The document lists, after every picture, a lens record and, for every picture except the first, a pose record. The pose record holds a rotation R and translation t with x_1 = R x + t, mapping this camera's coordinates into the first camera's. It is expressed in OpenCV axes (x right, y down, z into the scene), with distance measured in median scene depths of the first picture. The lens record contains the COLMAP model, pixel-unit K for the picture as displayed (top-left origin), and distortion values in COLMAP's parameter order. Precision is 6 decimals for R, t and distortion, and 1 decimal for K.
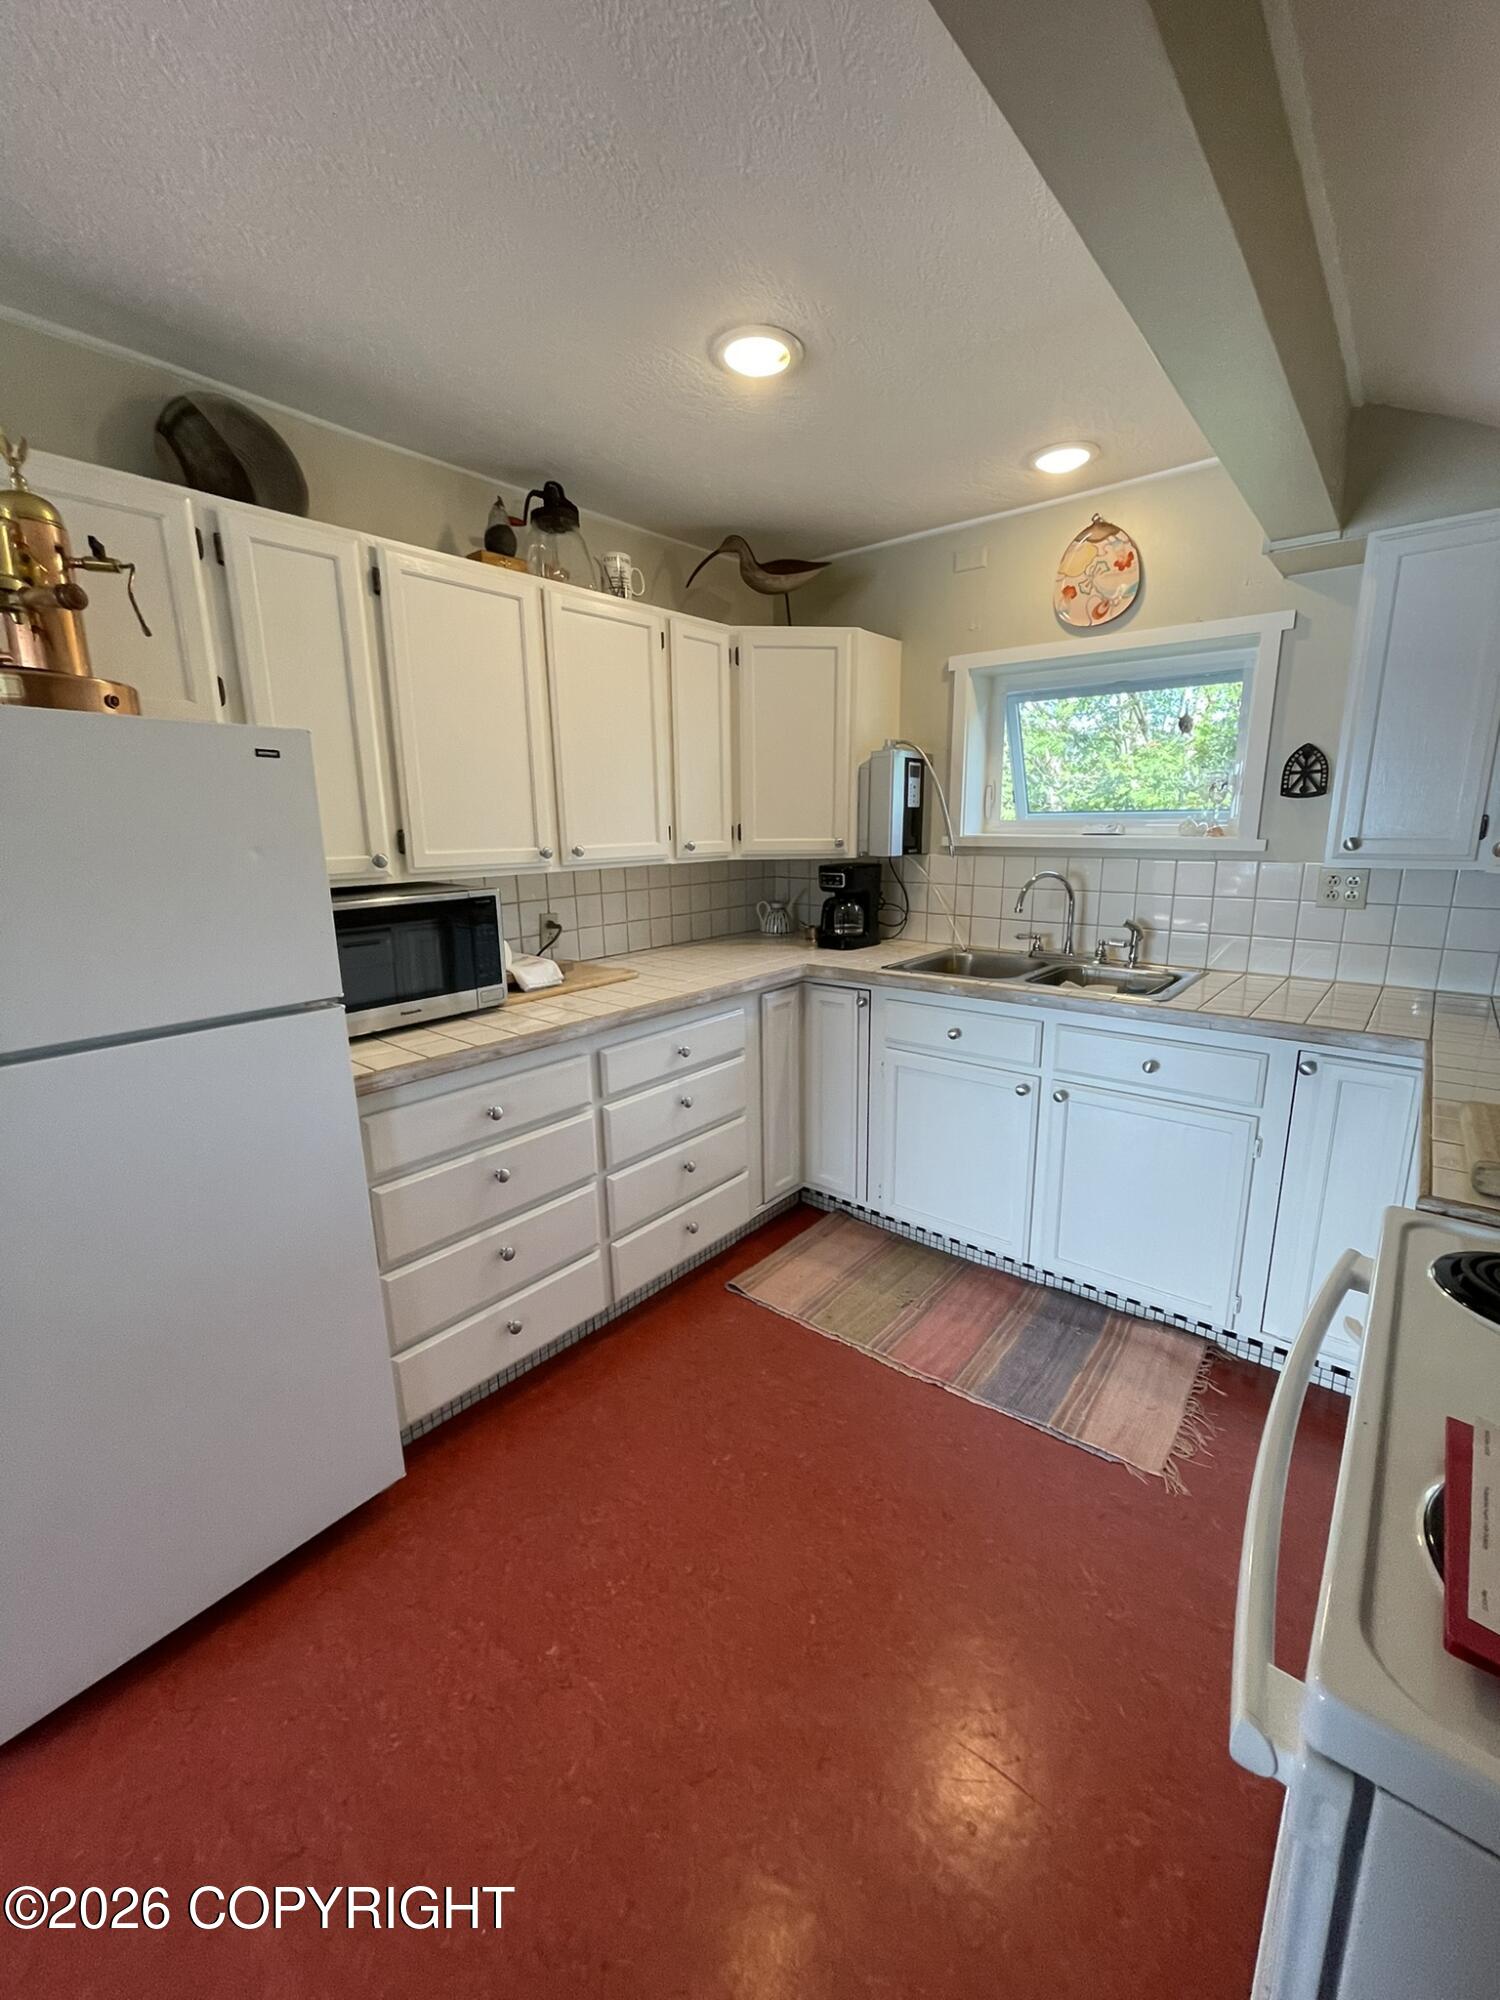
lens RADIAL K [[833.1, 0, 746.1], [0, 833.1, 996.0], [0, 0, 1]] dist [-0.002153, -0.000132]
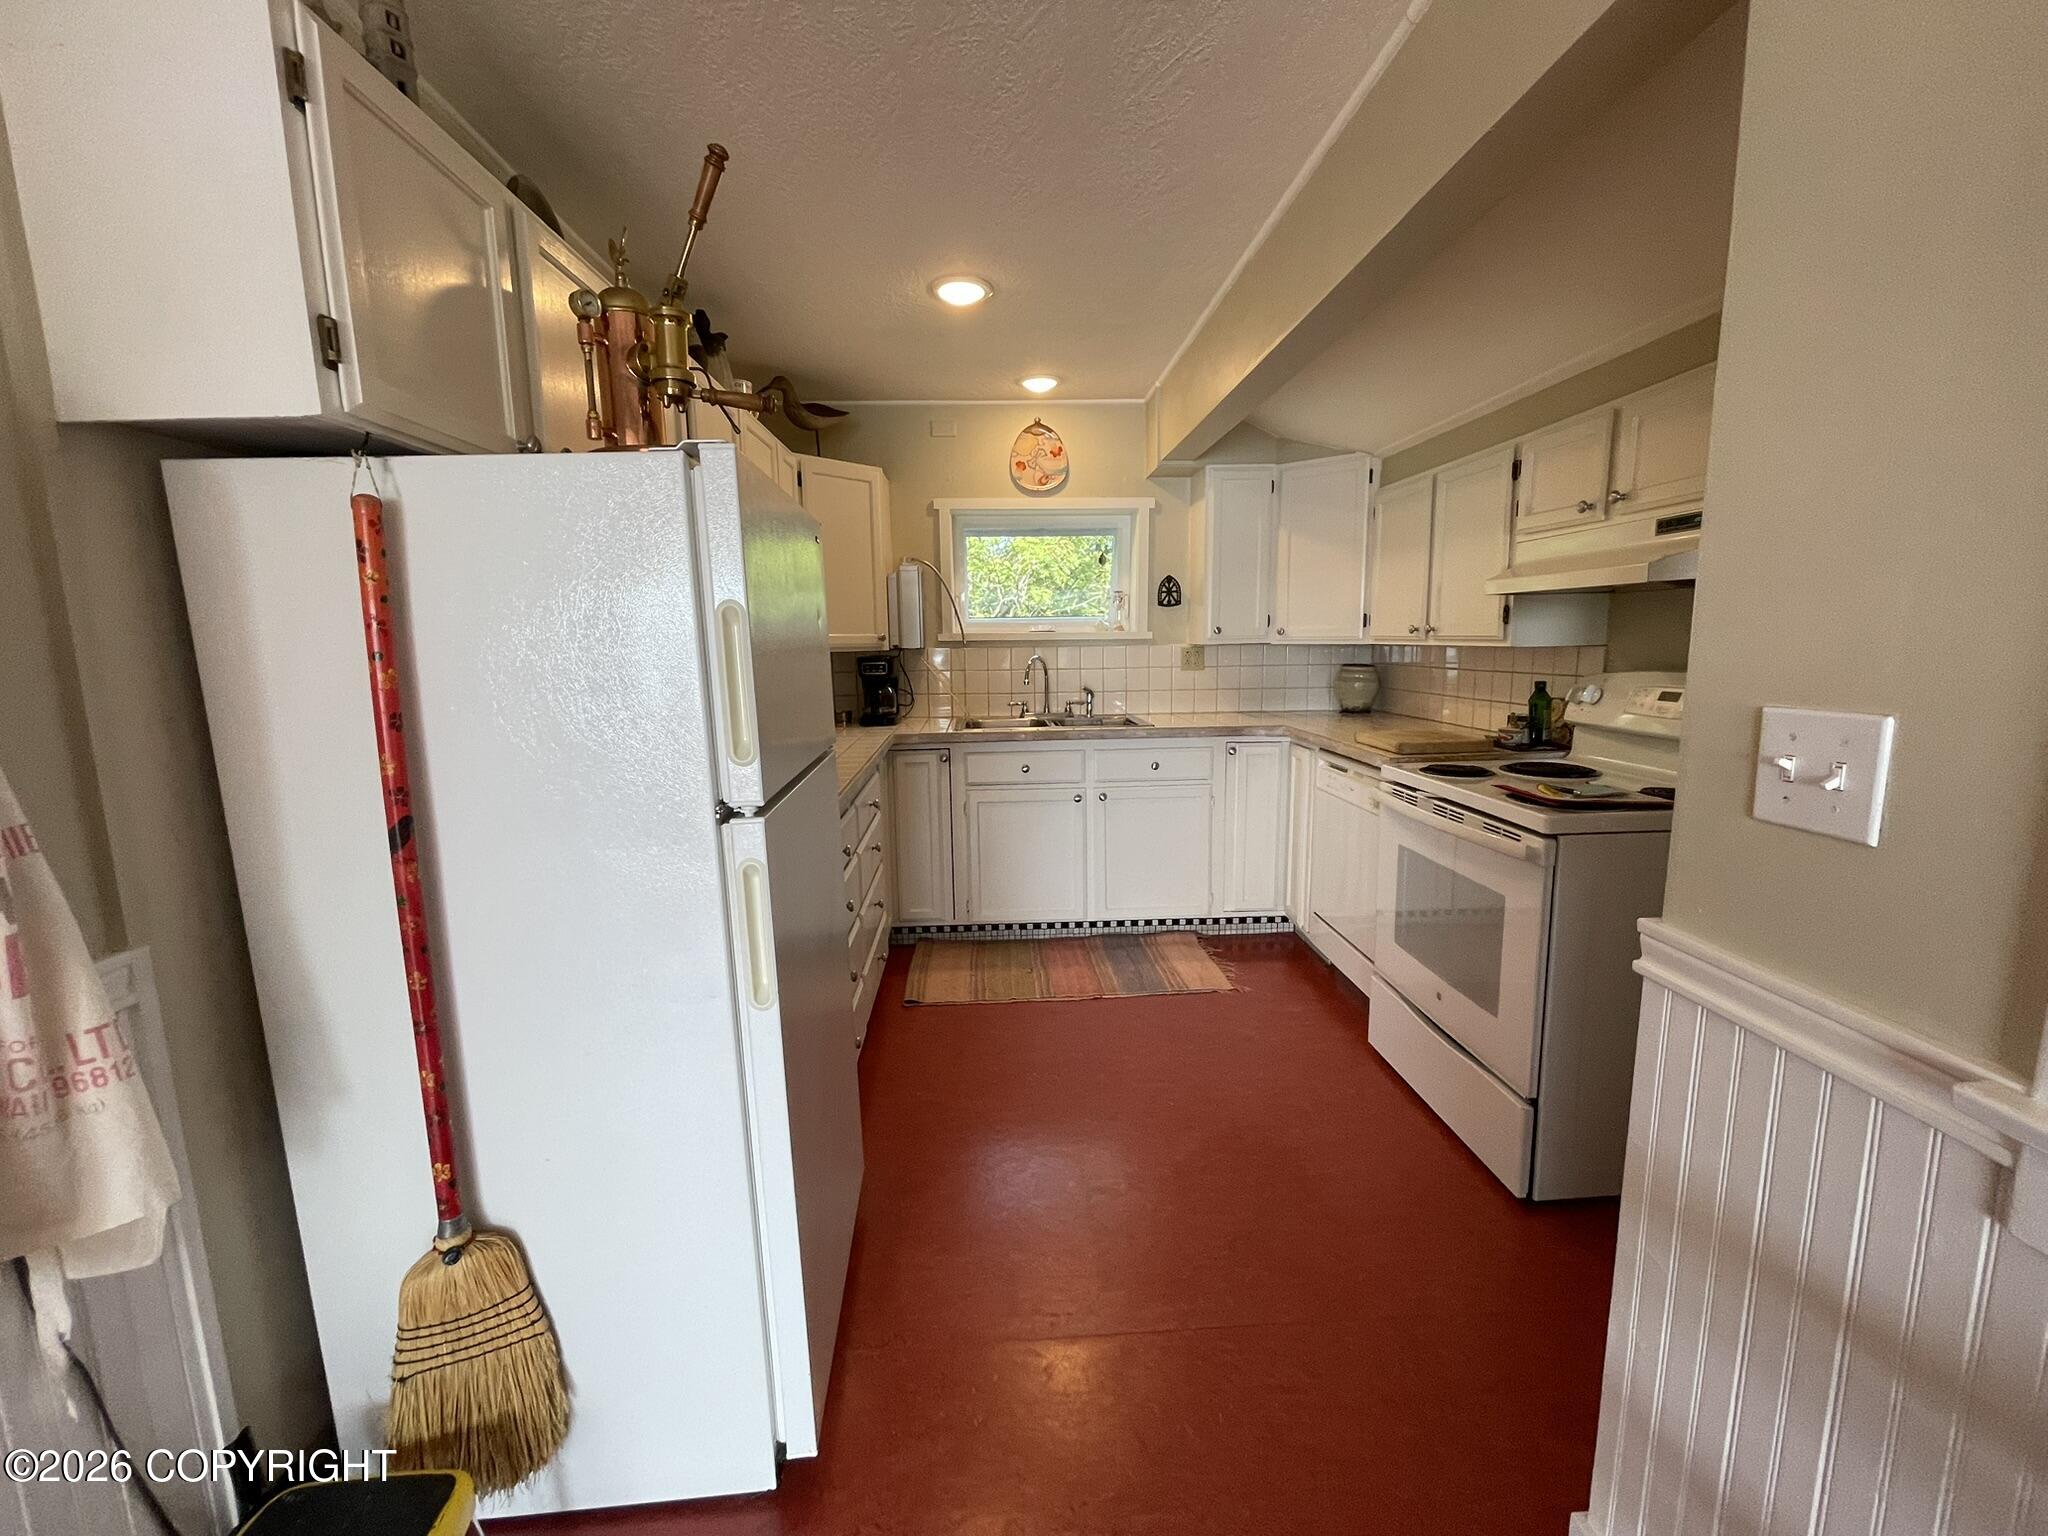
lens RADIAL K [[853.1, 0, 1024.0], [0, 853.1, 768.0], [0, 0, 1]] dist [-0.002153, -0.000132]
pose [[0.732609, -0.102183, 0.672936, -0.690059], [0.149311, 0.988712, -0.012418, 0.059193], [-0.664071, 0.109575, 0.739597, -0.049798]]
